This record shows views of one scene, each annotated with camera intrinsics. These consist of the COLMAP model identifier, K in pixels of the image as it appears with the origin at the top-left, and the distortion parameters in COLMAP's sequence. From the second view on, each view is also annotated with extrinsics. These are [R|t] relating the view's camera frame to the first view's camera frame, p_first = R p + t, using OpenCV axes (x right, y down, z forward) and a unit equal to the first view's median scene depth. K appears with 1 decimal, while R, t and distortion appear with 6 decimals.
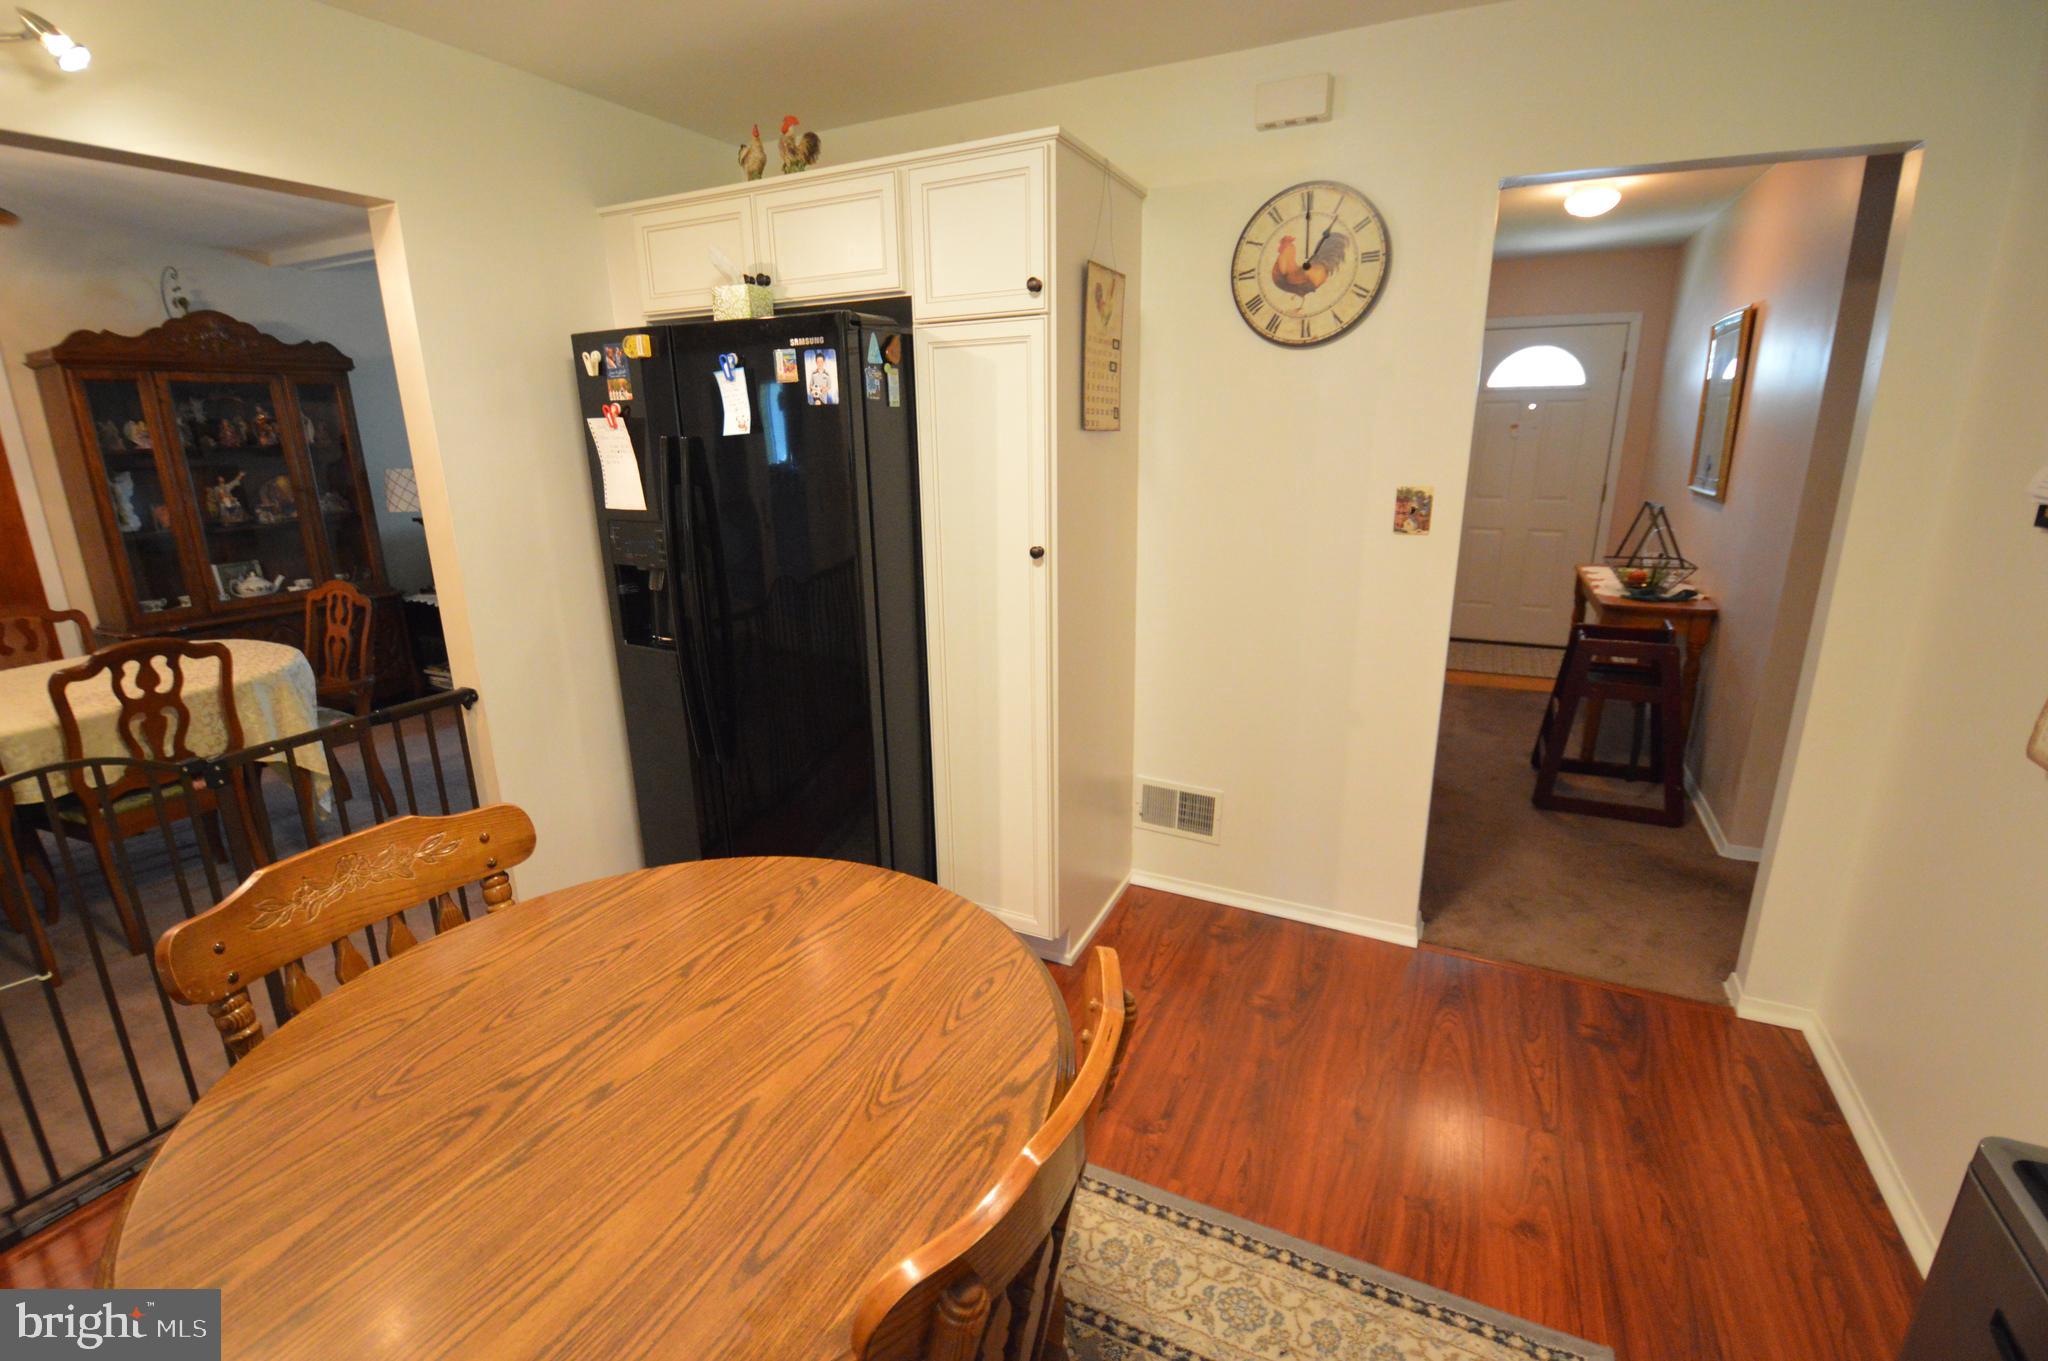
lens RADIAL K [[908.0, 0, 1000.2], [0, 908.0, 673.8], [0, 0, 1]] dist [0.002354, -0.015292]
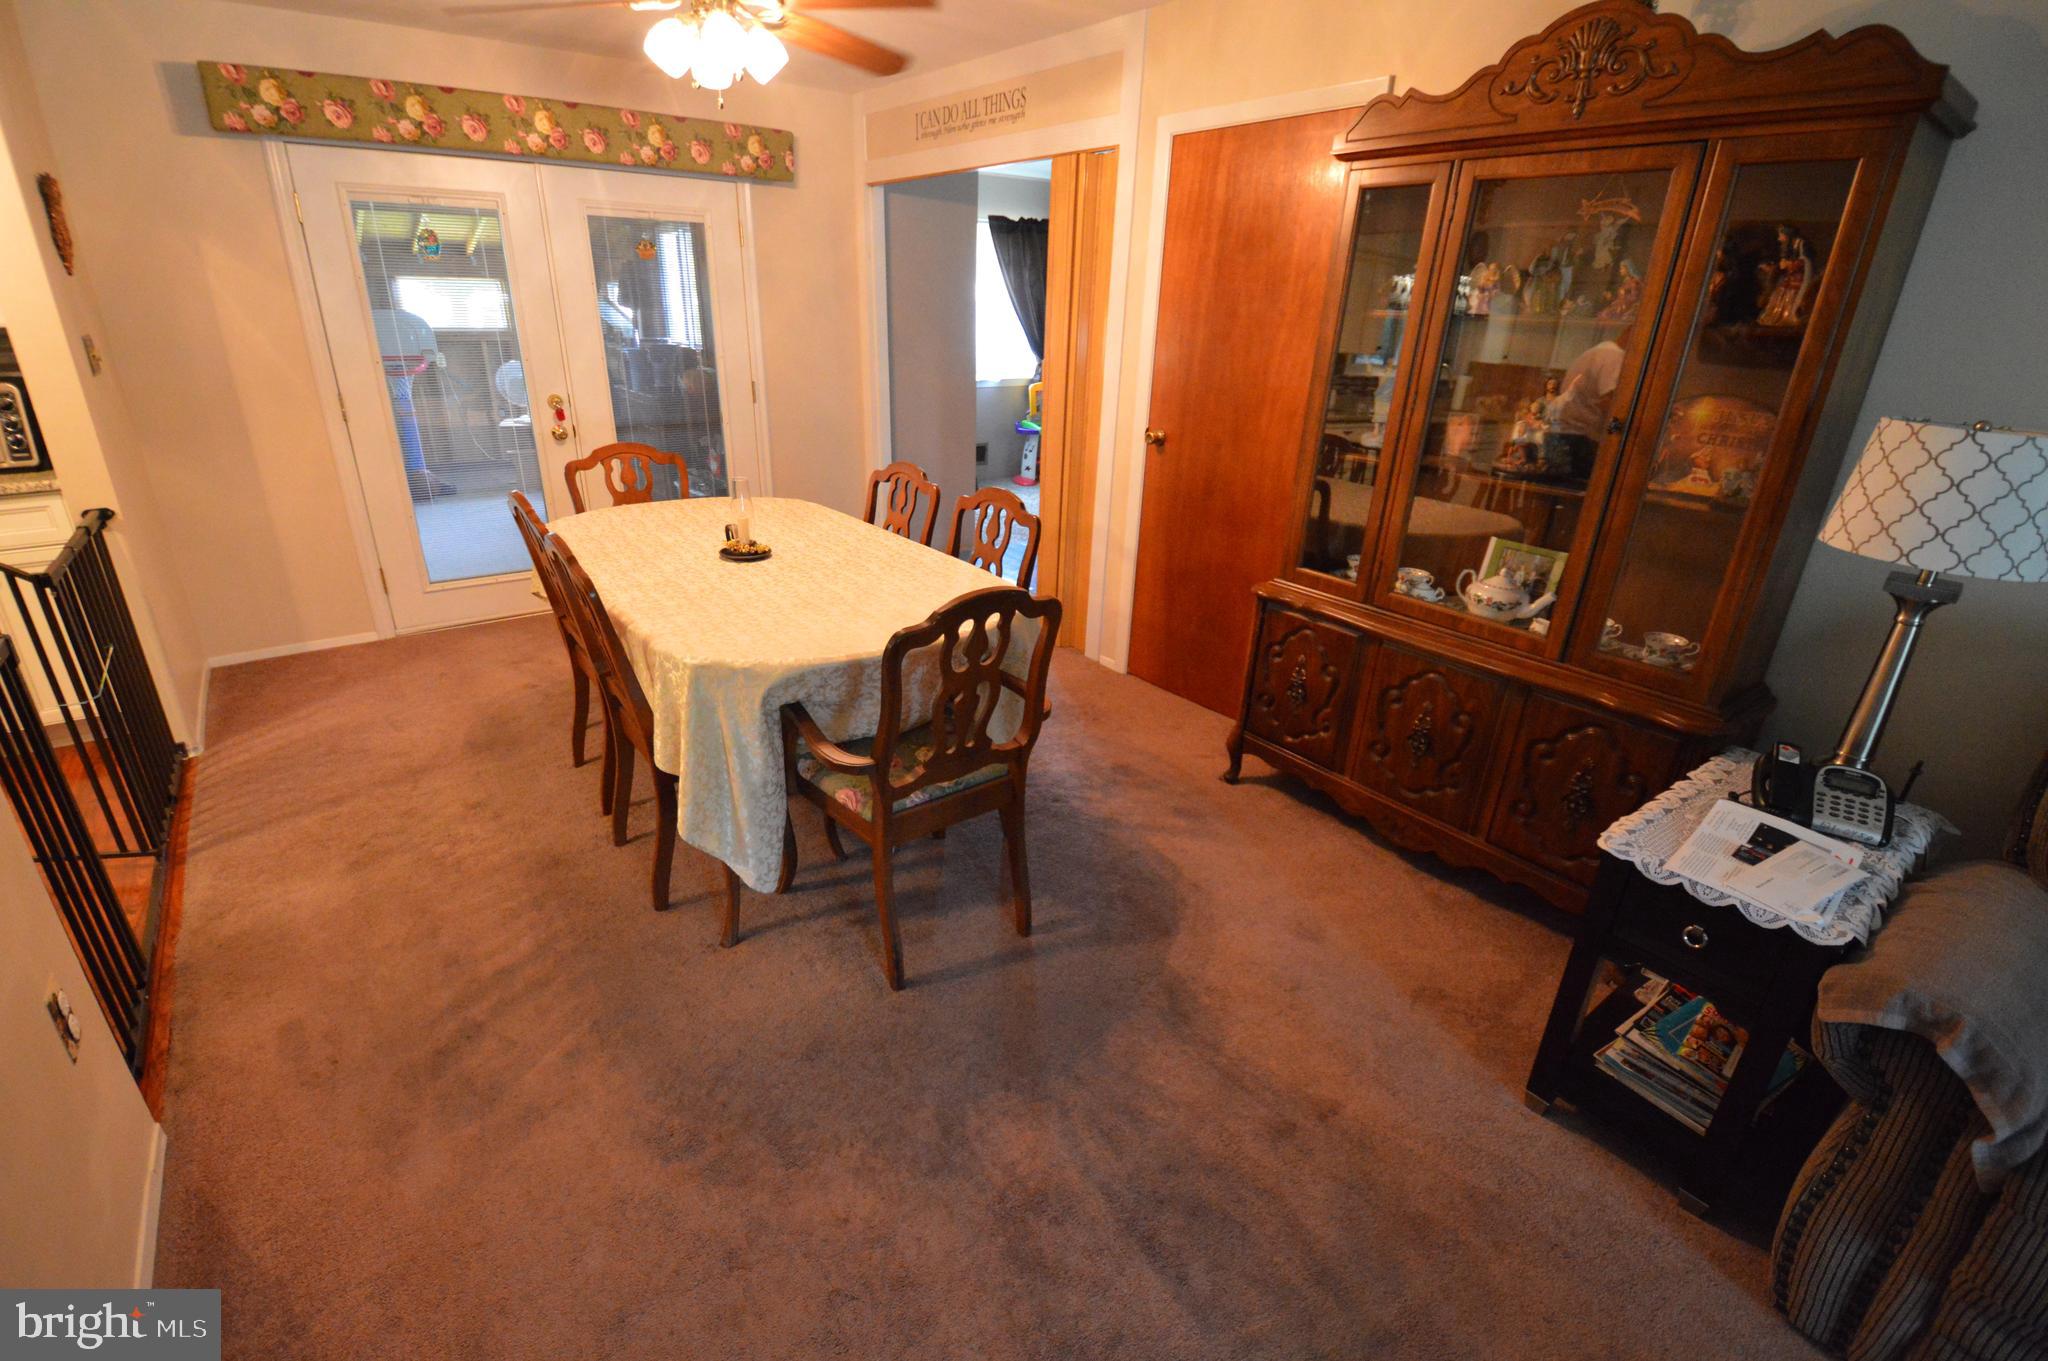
lens RADIAL K [[908.0, 0, 997.4], [0, 908.0, 679.9], [0, 0, 1]] dist [0.002354, -0.015292]
pose [[-0.443456, 0.347569, -0.826161, -0.298382], [-0.253451, 0.835502, 0.487544, -0.294568], [0.859715, 0.425596, -0.282416, 1.128859]]
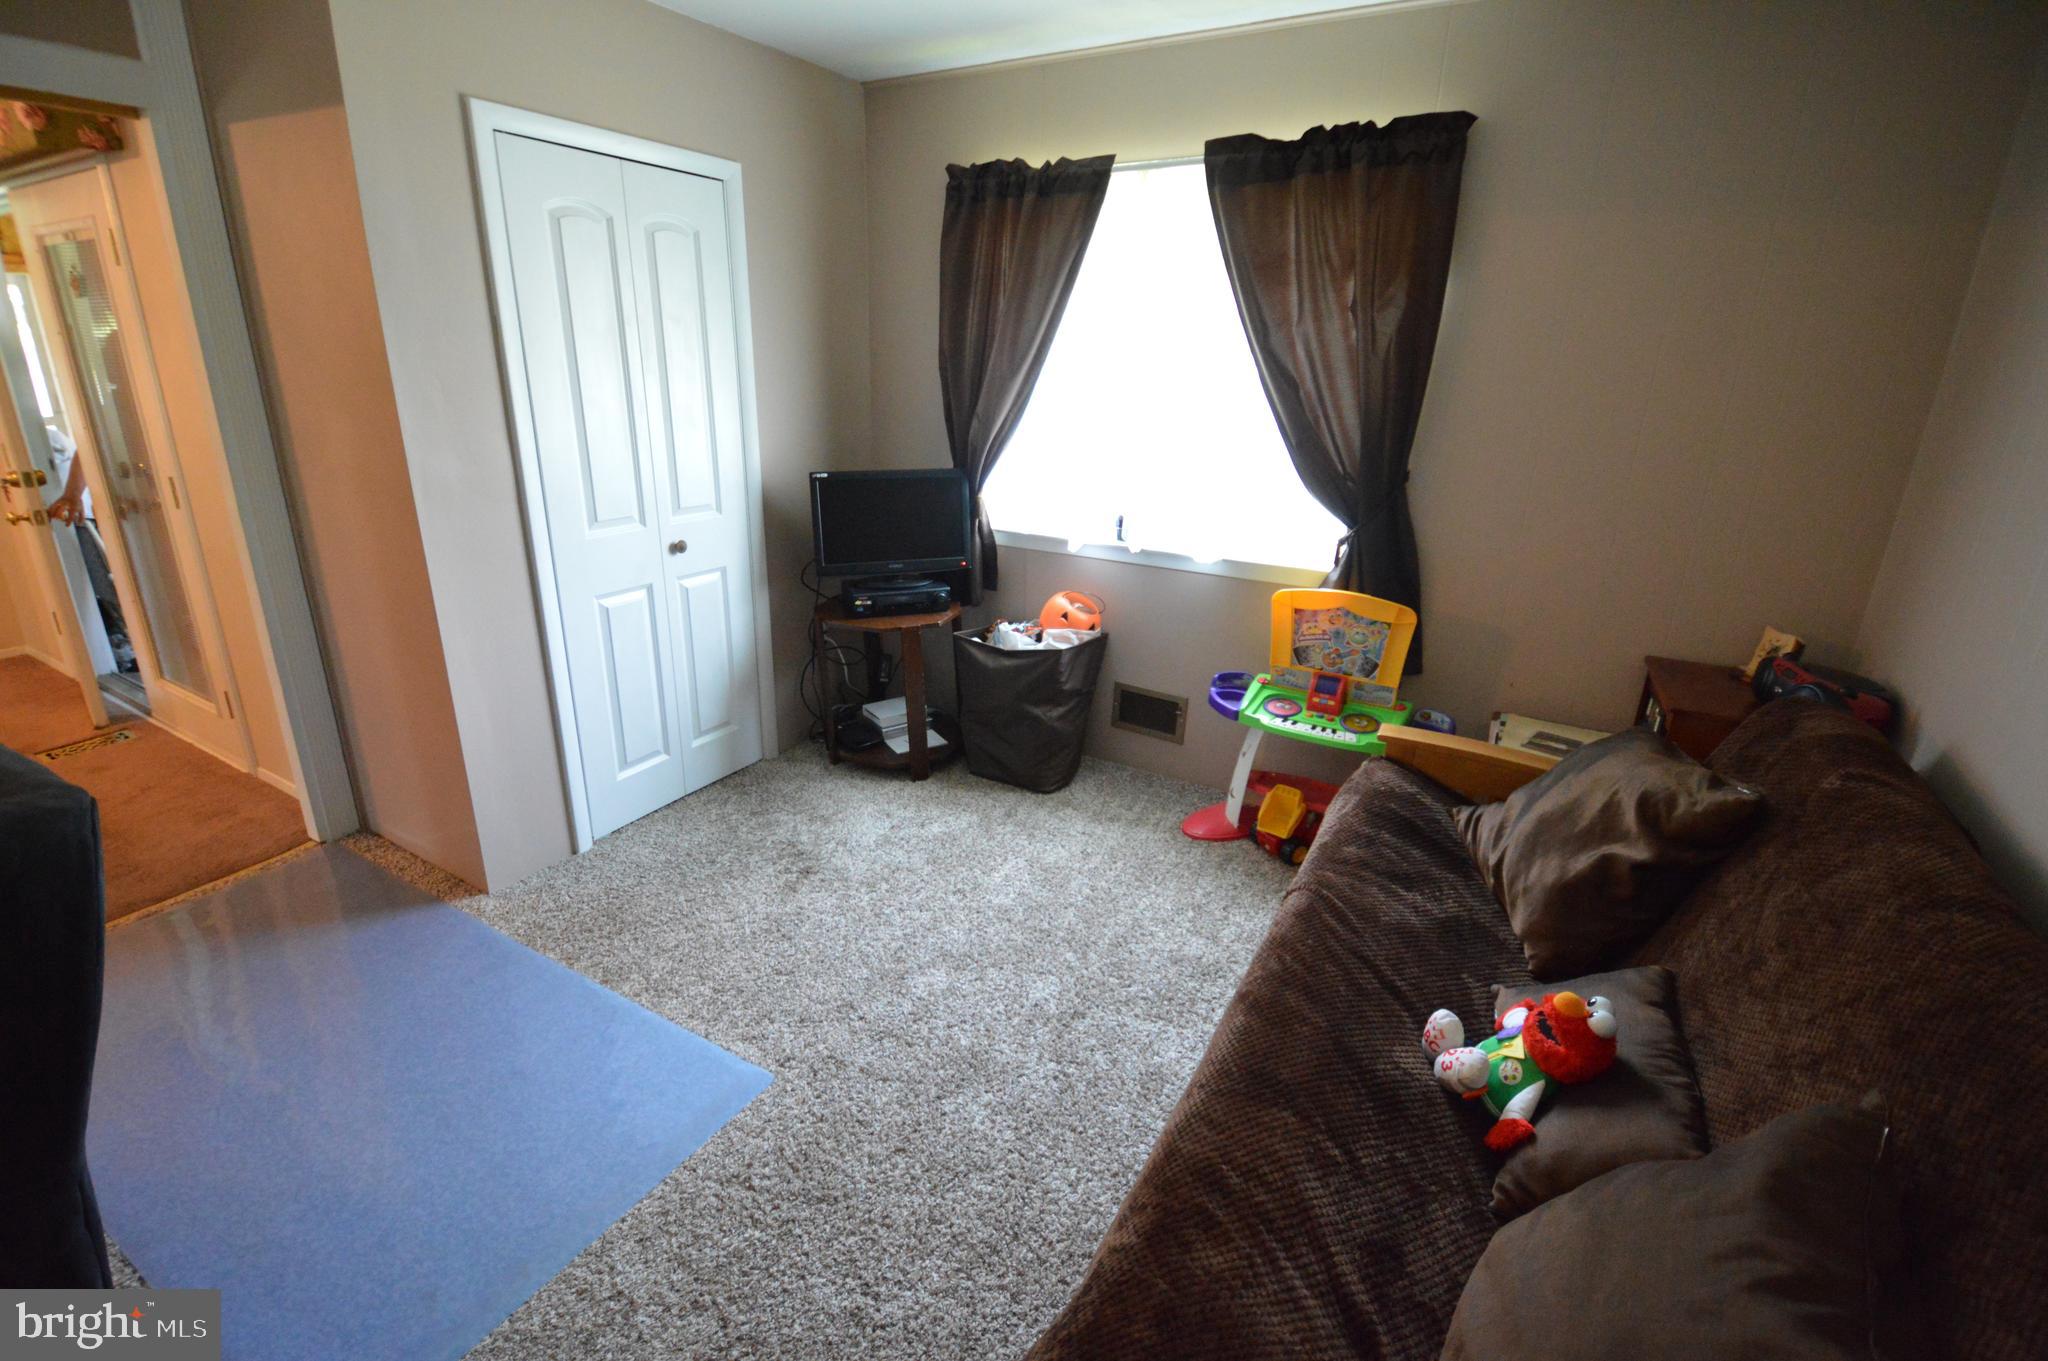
lens RADIAL K [[908.0, 0, 1013.2], [0, 908.0, 679.9], [0, 0, 1]] dist [0.002354, -0.015292]
pose [[-0.997693, -0.031356, 0.060213, -2.112136], [0.008473, 0.822502, 0.568699, -0.234146], [-0.067357, 0.567897, -0.820339, 0.994867]]
